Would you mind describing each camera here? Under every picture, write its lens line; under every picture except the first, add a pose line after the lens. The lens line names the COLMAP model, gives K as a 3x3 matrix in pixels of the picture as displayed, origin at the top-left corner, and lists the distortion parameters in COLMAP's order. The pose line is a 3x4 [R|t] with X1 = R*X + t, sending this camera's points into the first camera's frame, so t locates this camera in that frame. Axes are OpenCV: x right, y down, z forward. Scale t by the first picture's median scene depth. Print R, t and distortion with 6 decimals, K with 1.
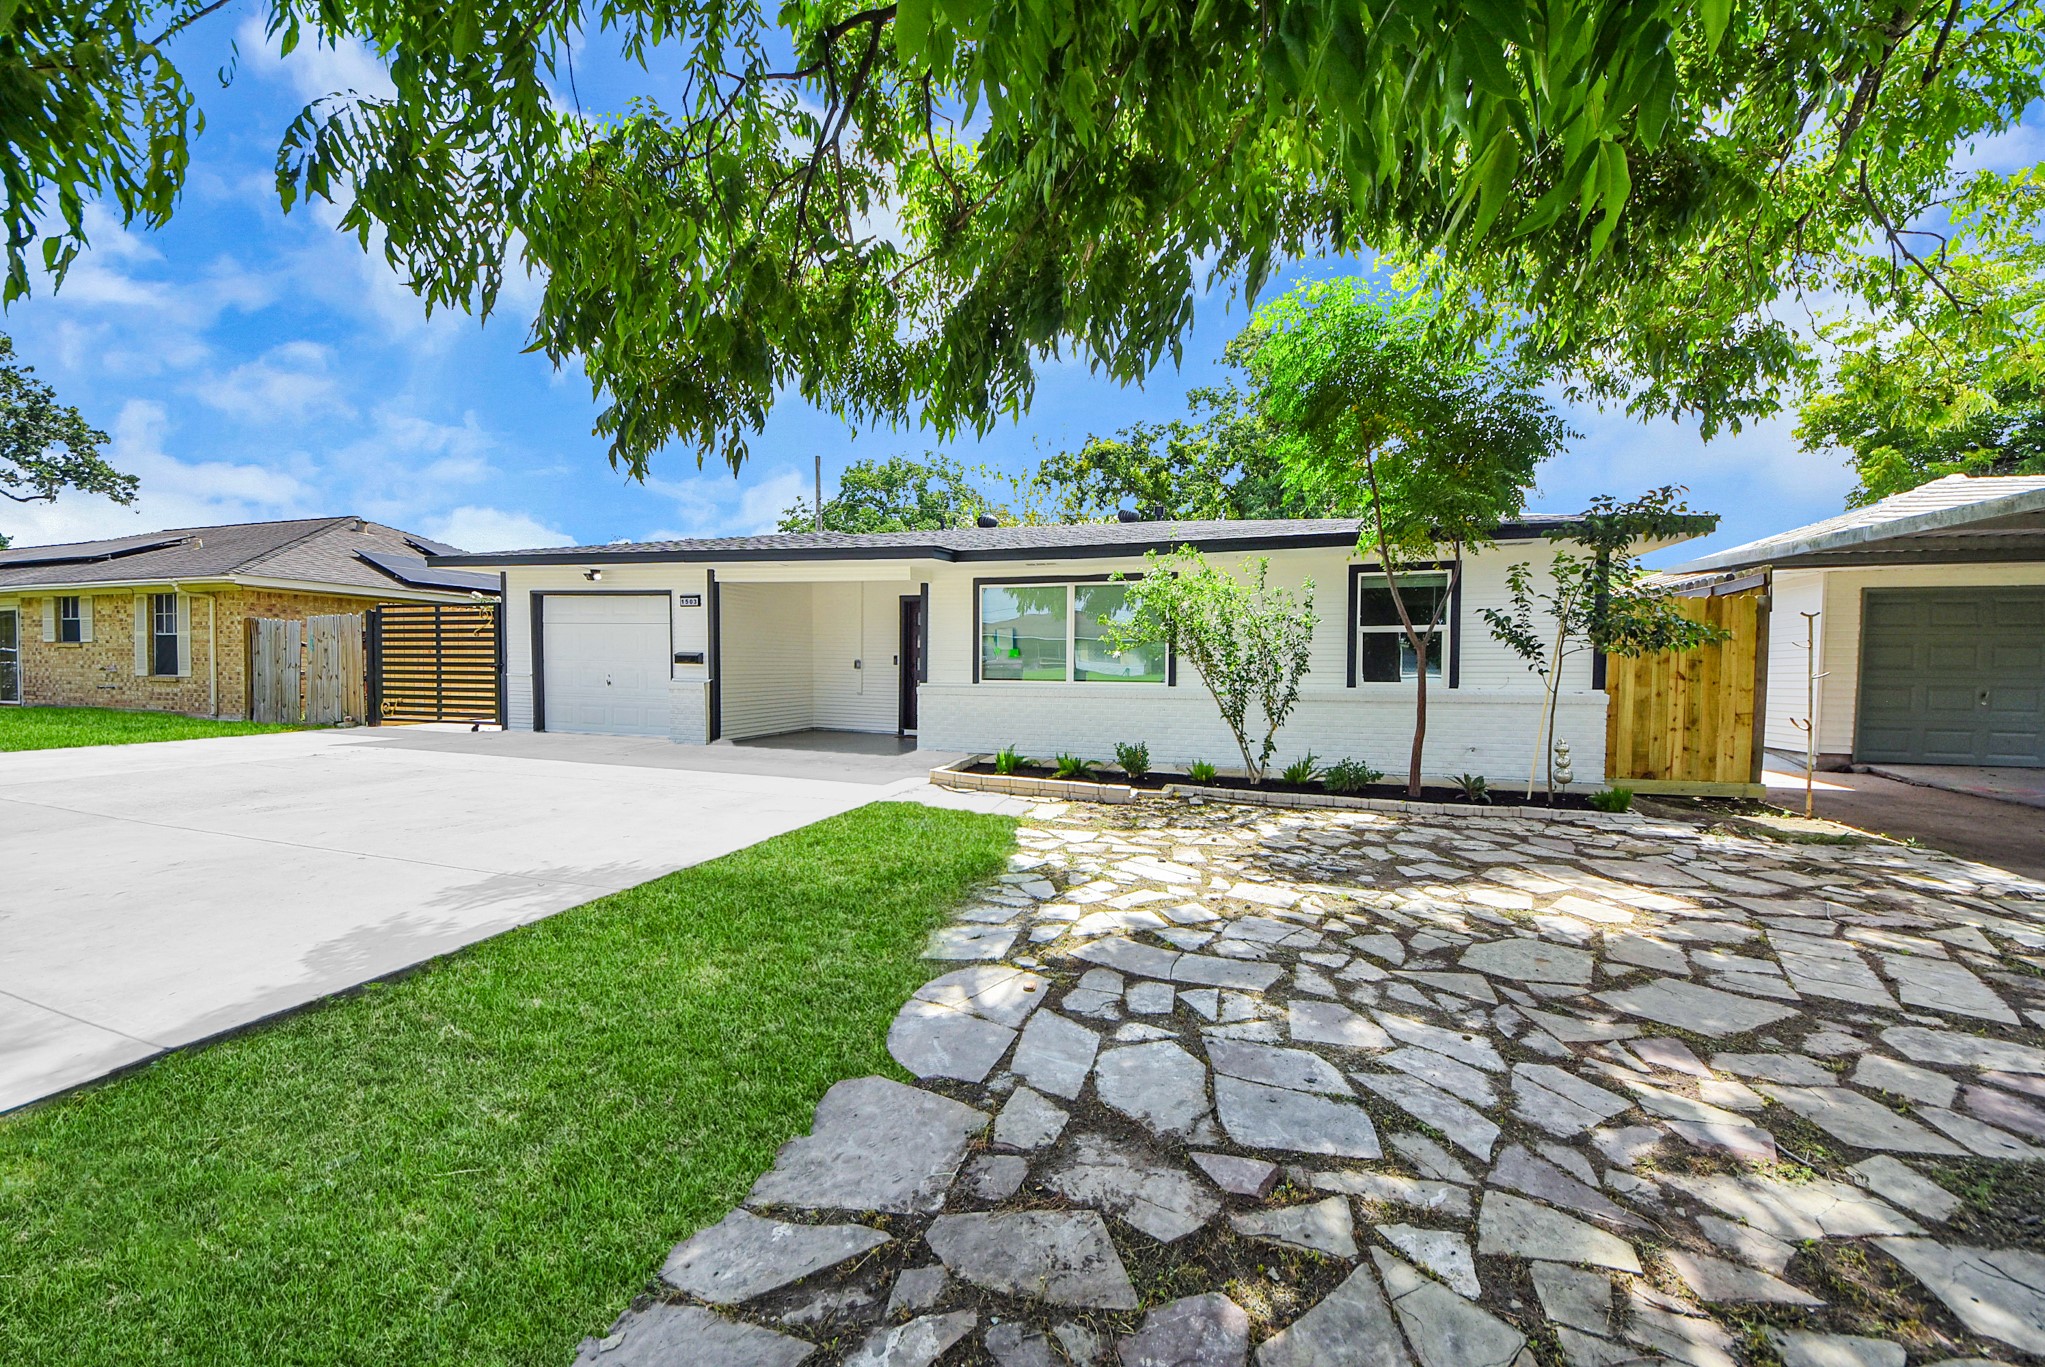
lens RADIAL K [[714.2, 0, 1021.8], [0, 714.2, 675.3], [0, 0, 1]] dist [0.040796, -0.026455]
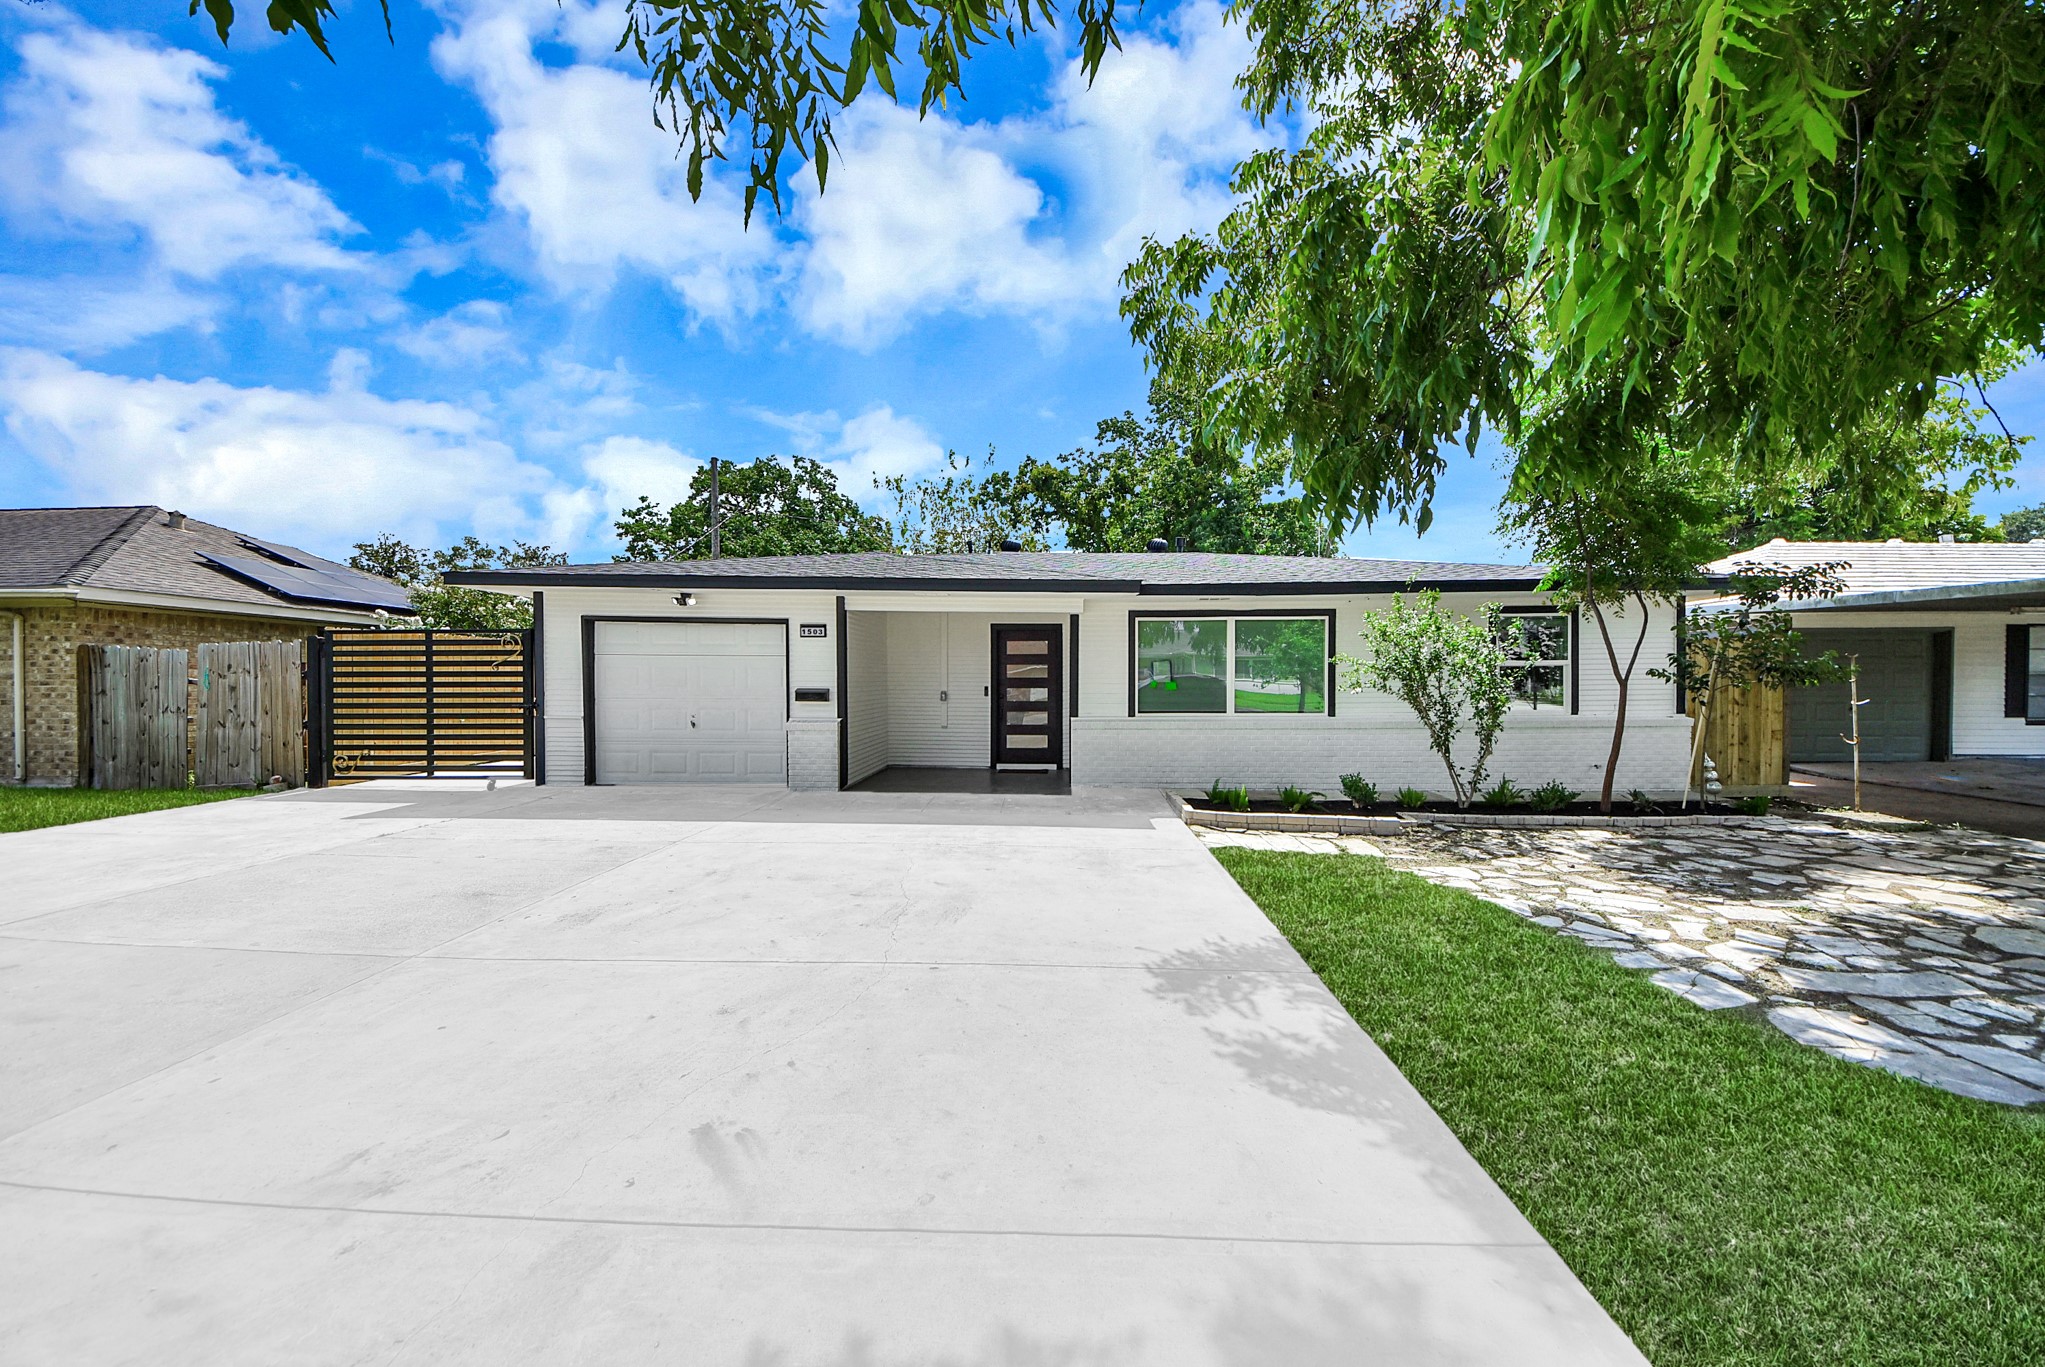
lens RADIAL K [[727.2, 0, 1022.2], [0, 727.2, 664.8], [0, 0, 1]] dist [0.020045, -0.012846]
pose [[0.966630, -0.005044, 0.256125, -0.557240], [0.013850, 0.999373, -0.032587, -0.035872], [-0.255800, 0.035047, 0.966094, 0.082676]]
